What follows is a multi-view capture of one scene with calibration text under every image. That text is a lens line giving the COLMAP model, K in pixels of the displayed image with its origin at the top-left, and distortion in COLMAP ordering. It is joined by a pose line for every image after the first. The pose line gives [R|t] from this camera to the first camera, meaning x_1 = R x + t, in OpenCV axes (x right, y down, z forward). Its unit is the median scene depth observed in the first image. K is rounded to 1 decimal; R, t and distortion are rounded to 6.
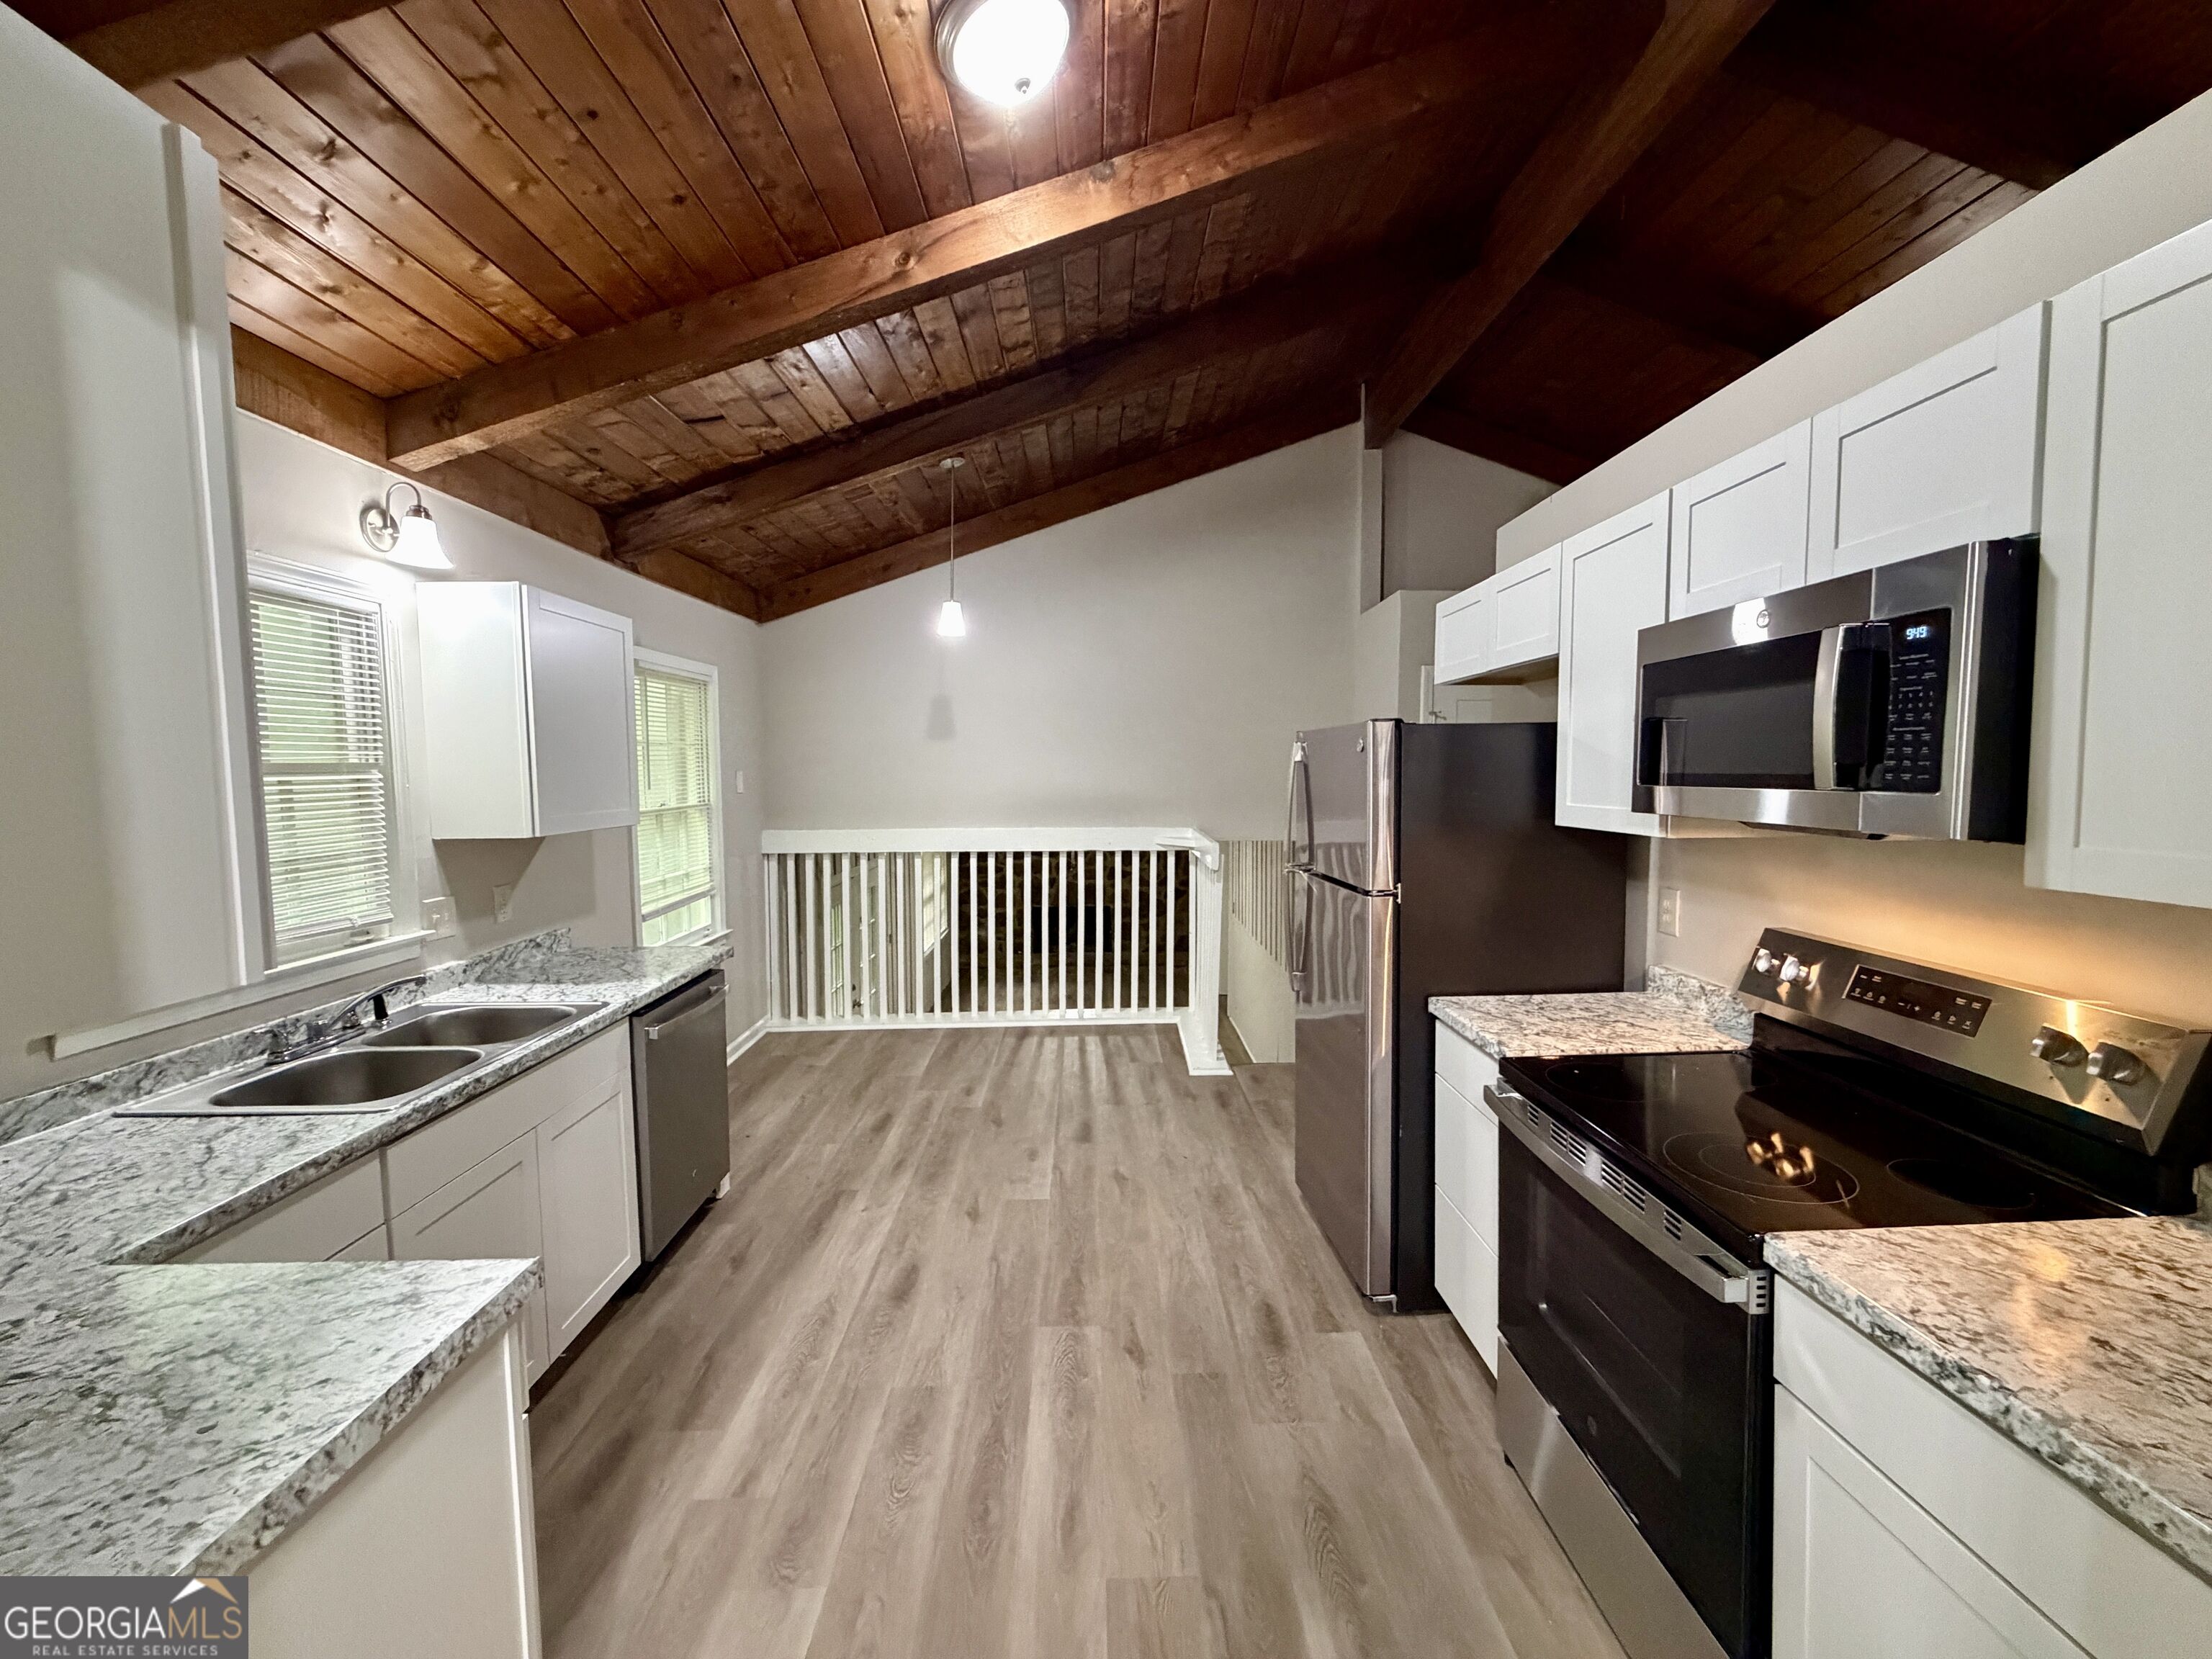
lens RADIAL K [[881.1, 0, 1101.8], [0, 881.1, 827.6], [0, 0, 1]] dist [0.001945, -0.000245]
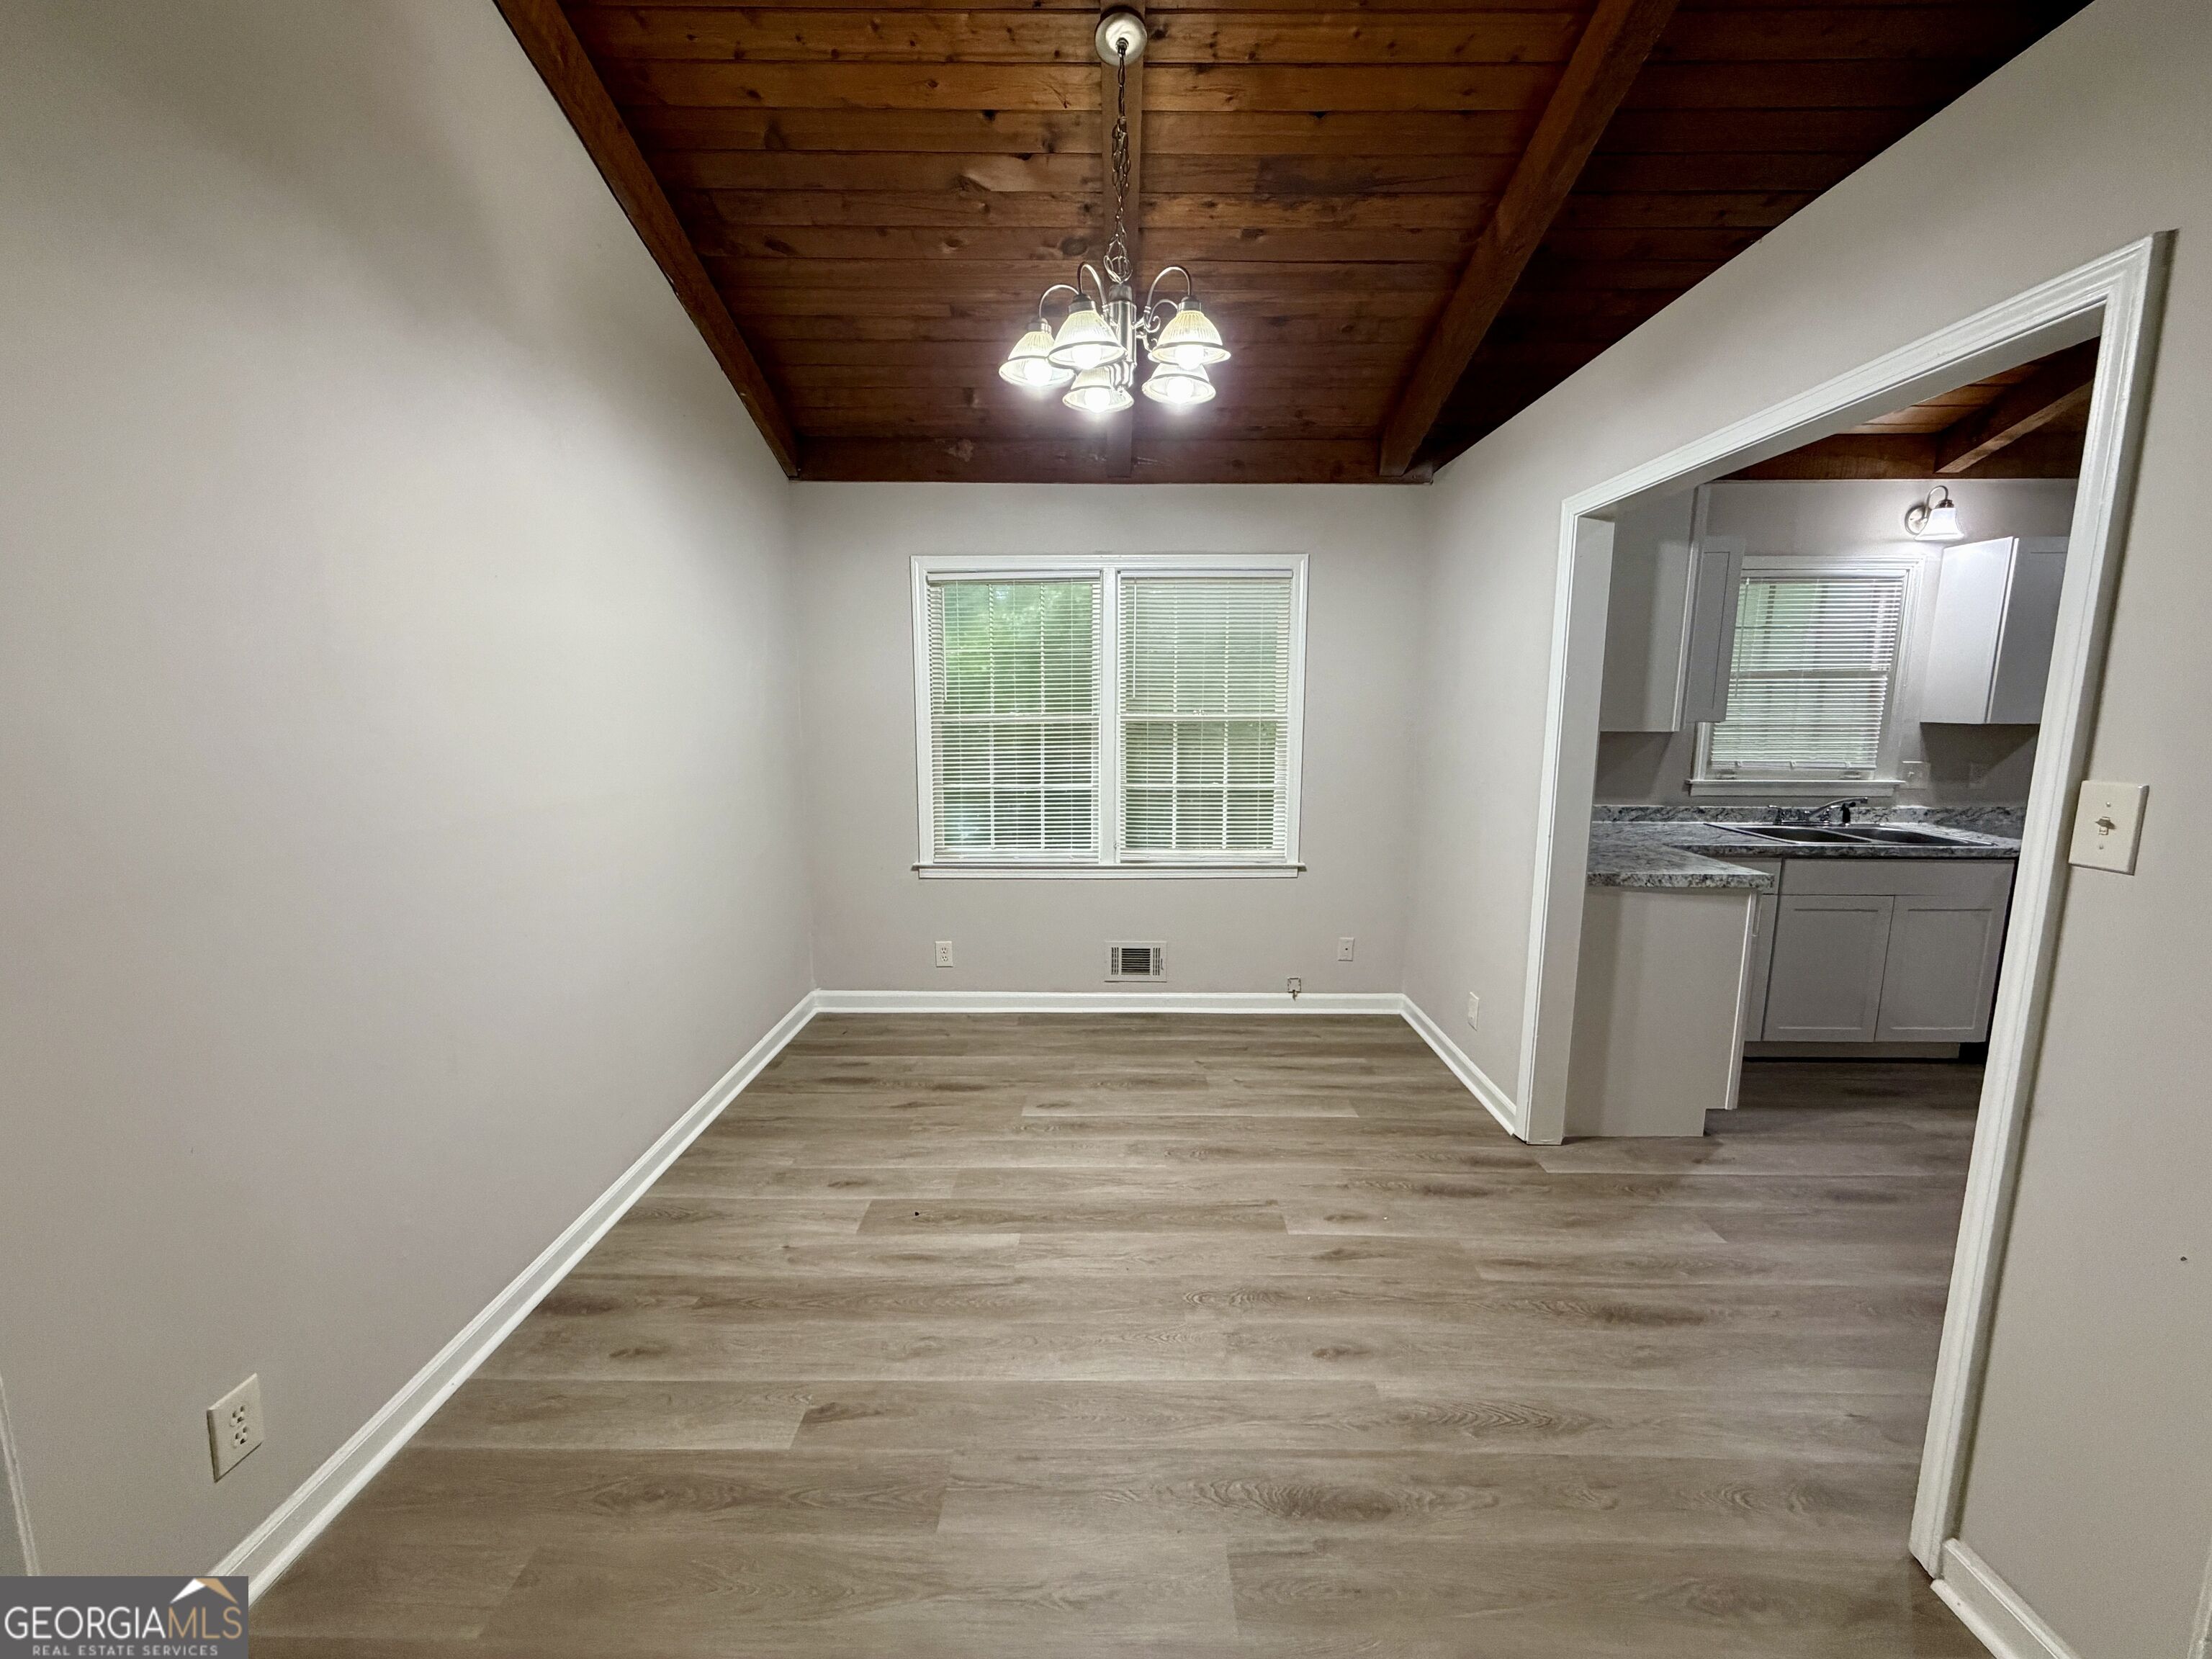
lens RADIAL K [[881.1, 0, 1101.8], [0, 881.1, 827.6], [0, 0, 1]] dist [0.001945, -0.000245]
pose [[-0.025194, 0.159929, -0.986807, 0.810836], [-0.069890, 0.984423, 0.161327, 0.045853], [0.997236, 0.073032, -0.013624, -0.369399]]
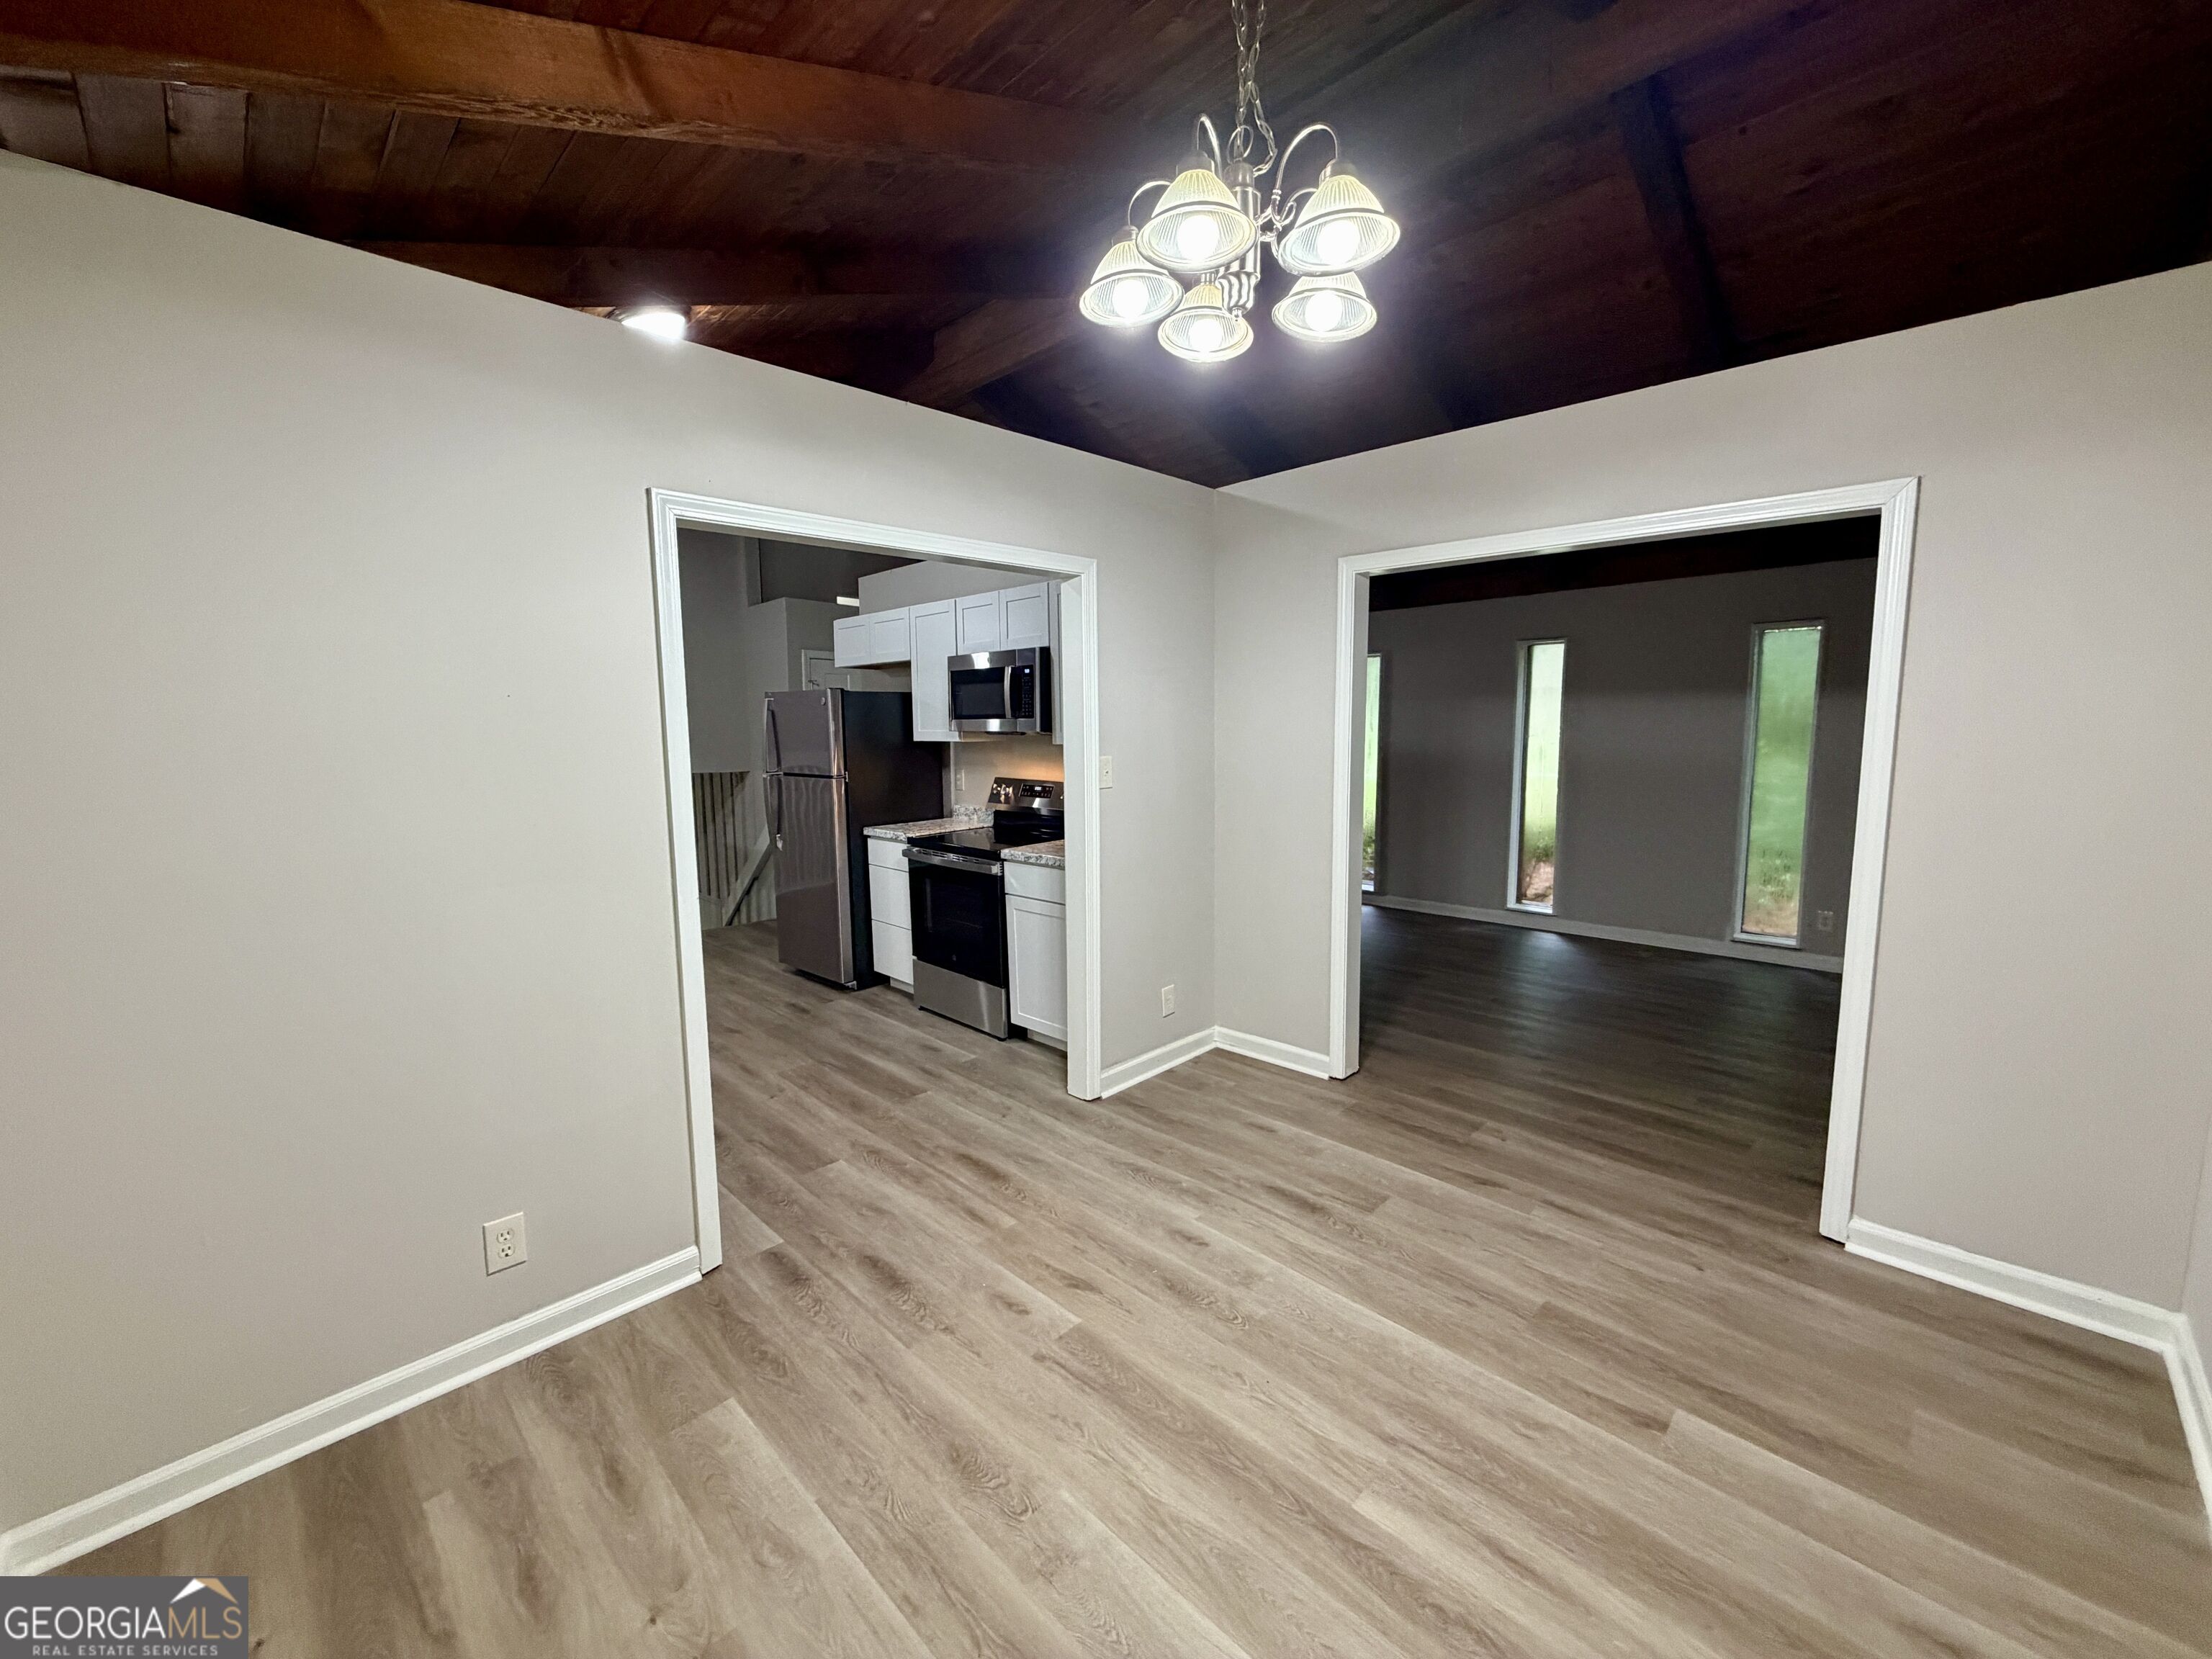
lens RADIAL K [[881.1, 0, 1101.8], [0, 881.1, 827.6], [0, 0, 1]] dist [0.001945, -0.000245]
pose [[0.714793, -0.078847, 0.694877, -0.598009], [0.046899, 0.996792, 0.064861, 0.080673], [-0.697762, -0.013773, 0.716198, -0.769911]]
